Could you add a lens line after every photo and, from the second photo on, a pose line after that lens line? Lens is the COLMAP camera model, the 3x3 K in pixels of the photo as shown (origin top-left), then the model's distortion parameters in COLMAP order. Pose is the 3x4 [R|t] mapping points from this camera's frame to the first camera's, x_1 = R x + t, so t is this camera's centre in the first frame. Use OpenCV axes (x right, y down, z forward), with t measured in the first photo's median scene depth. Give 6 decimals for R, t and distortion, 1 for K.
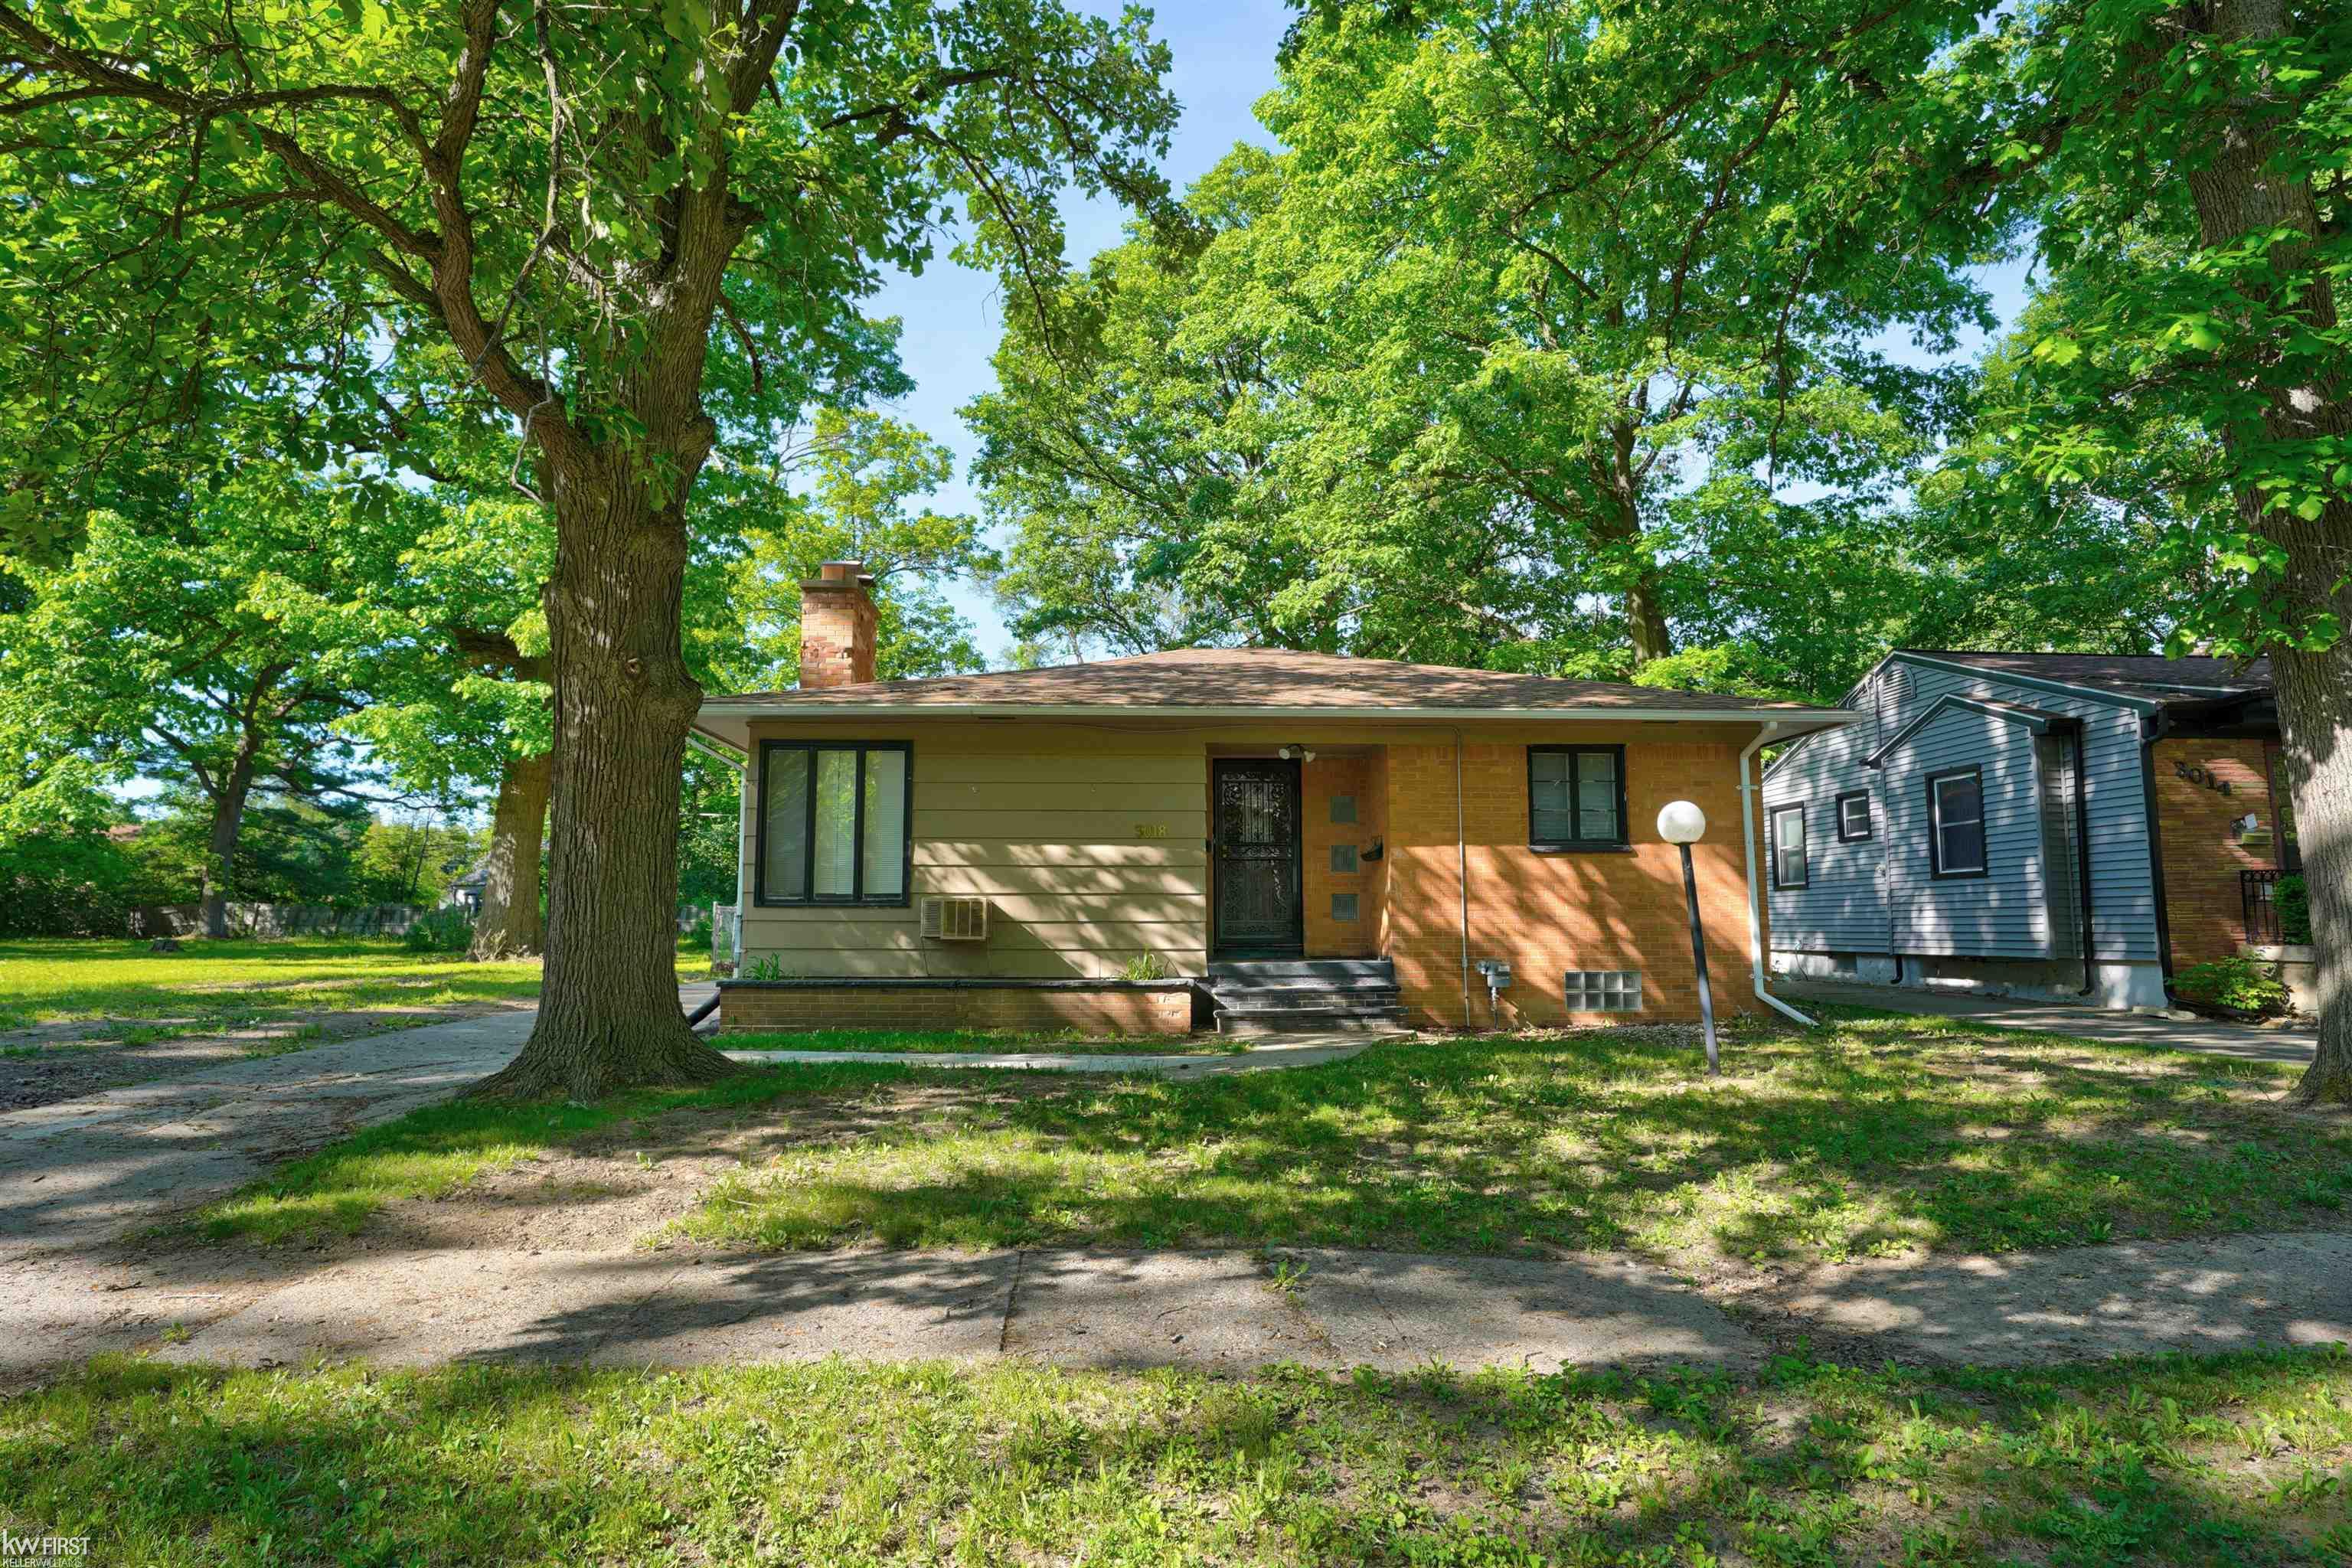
lens RADIAL K [[1273.9, 0, 1179.1], [0, 1273.9, 776.0], [0, 0, 1]] dist [-0.038431, 0.000349]
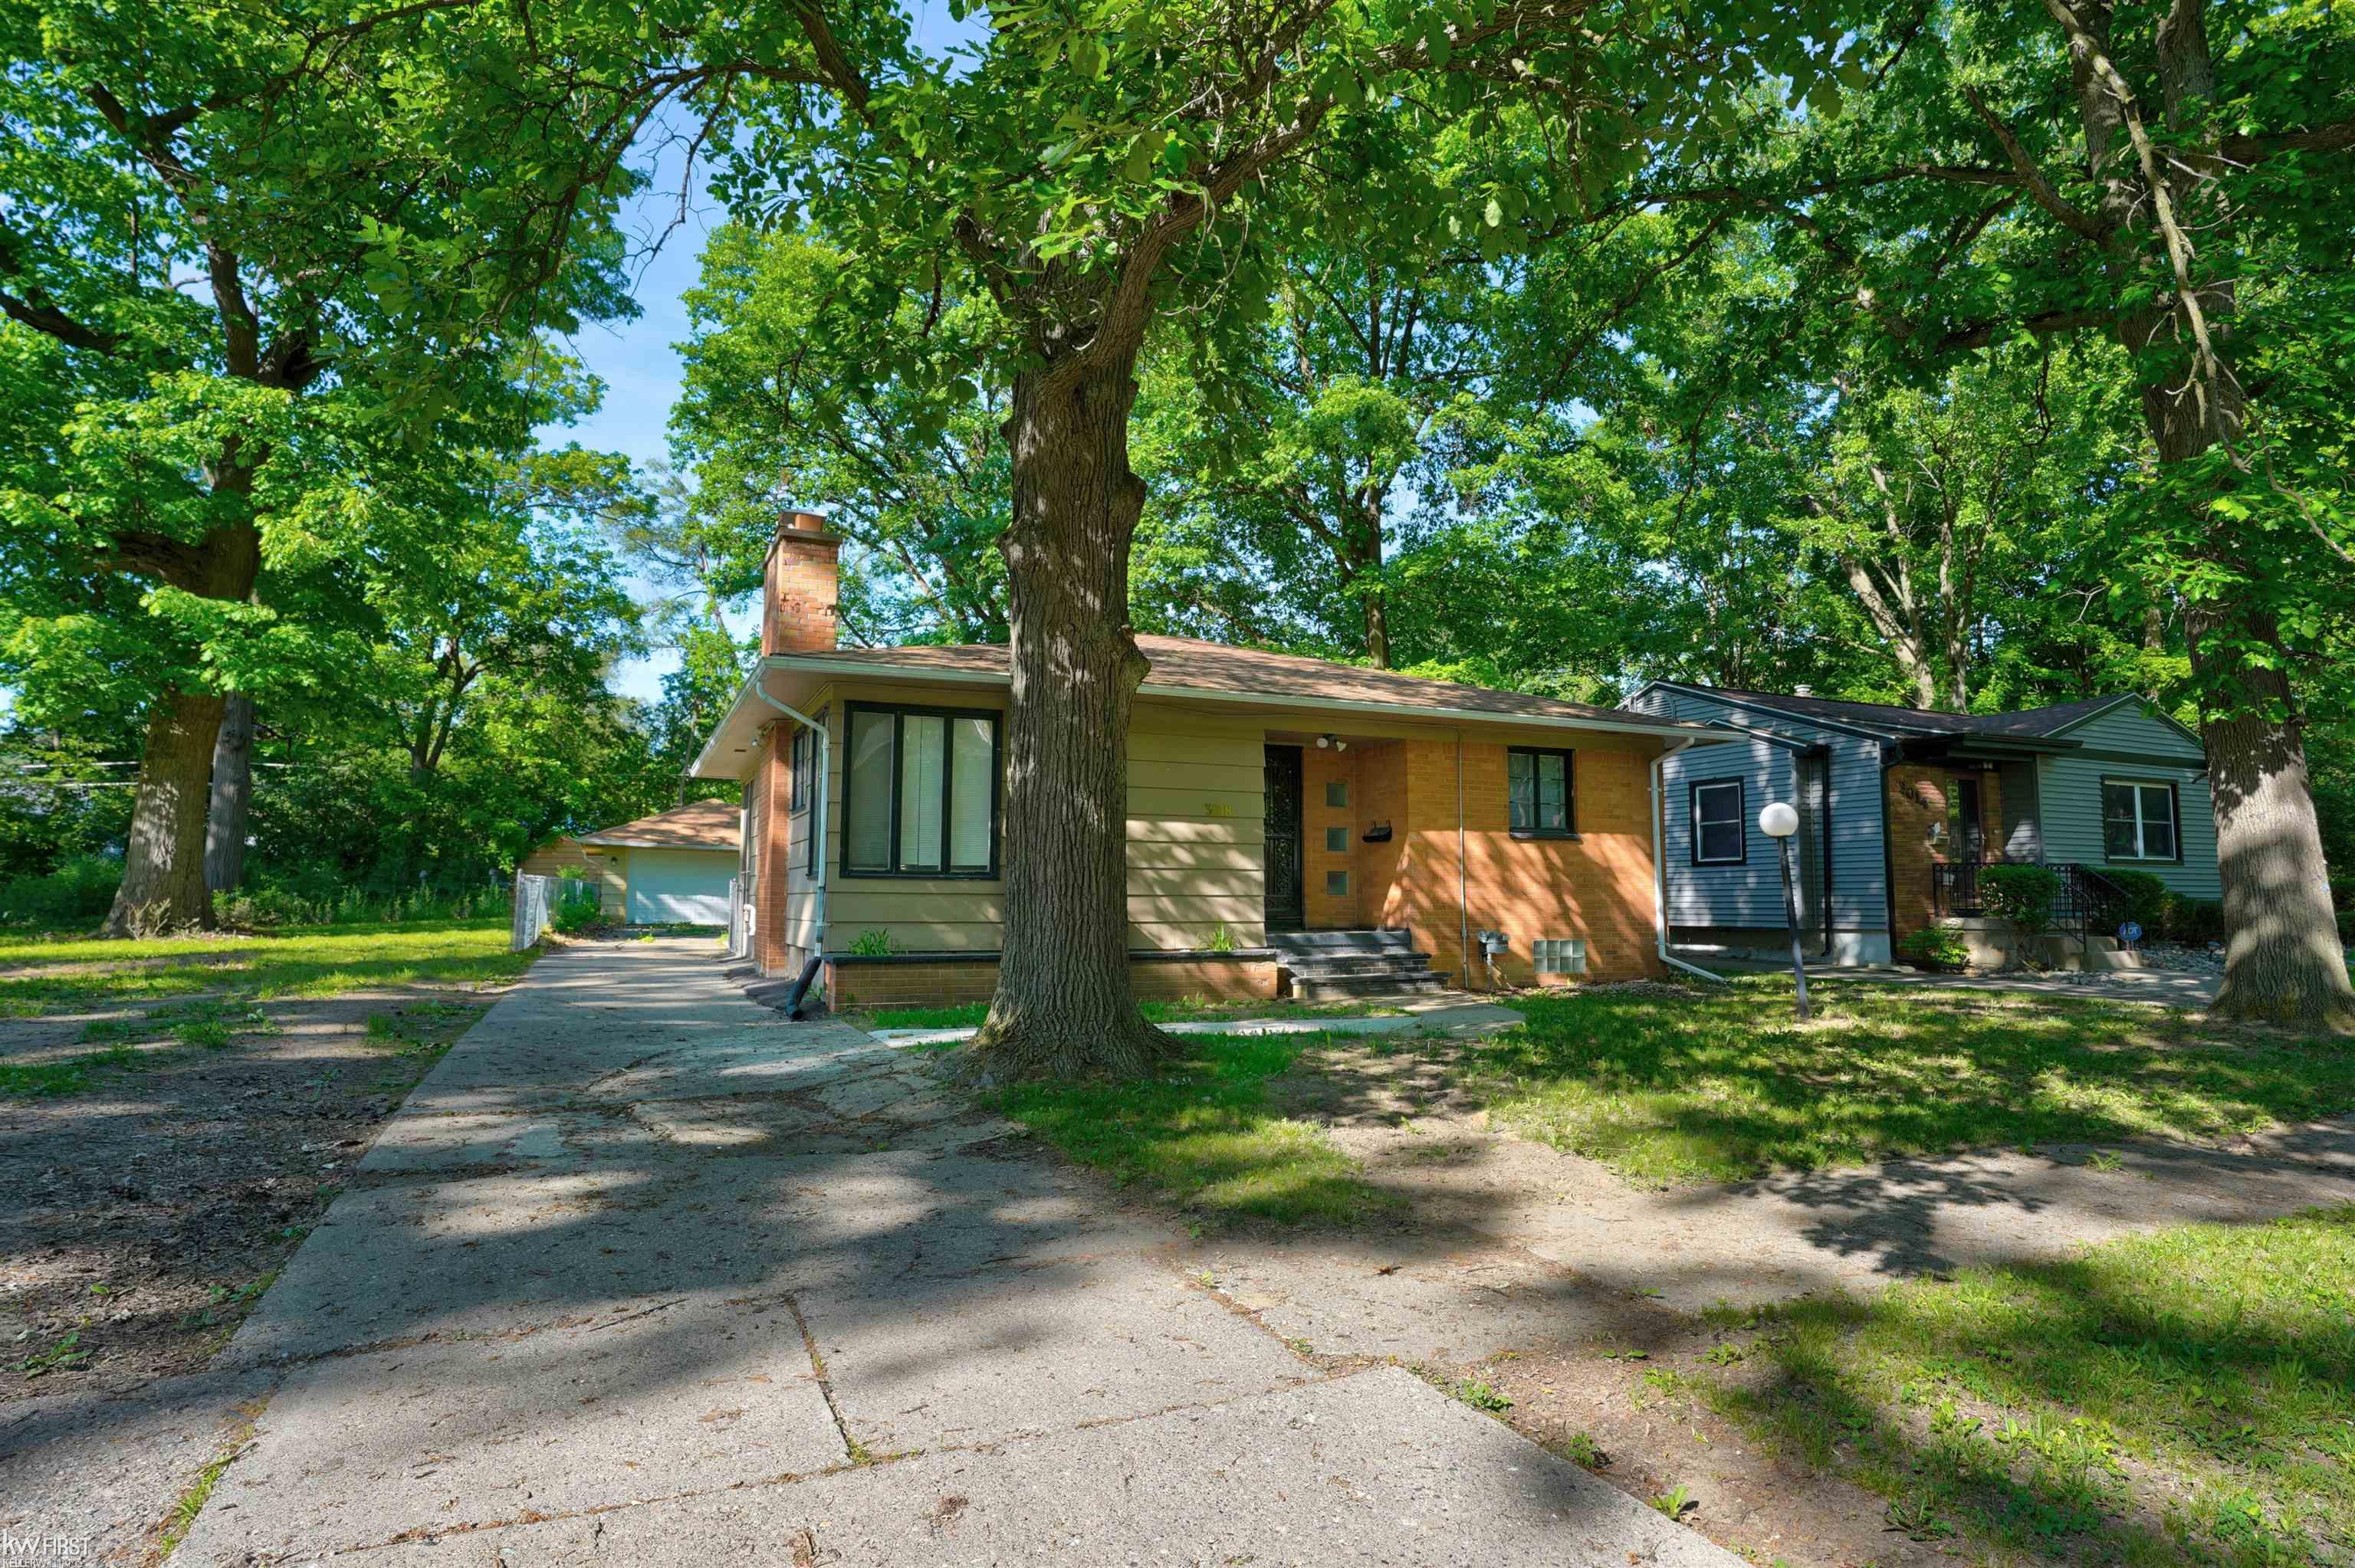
lens RADIAL K [[1236.6, 0, 1177.5], [0, 1236.6, 784.0], [0, 0, 1]] dist [-0.040112, -0.000162]
pose [[0.928783, 0.038068, 0.368665, -0.344545], [-0.047094, 0.998770, 0.015512, 0.006042], [-0.367621, -0.031770, 0.929433, 0.049252]]
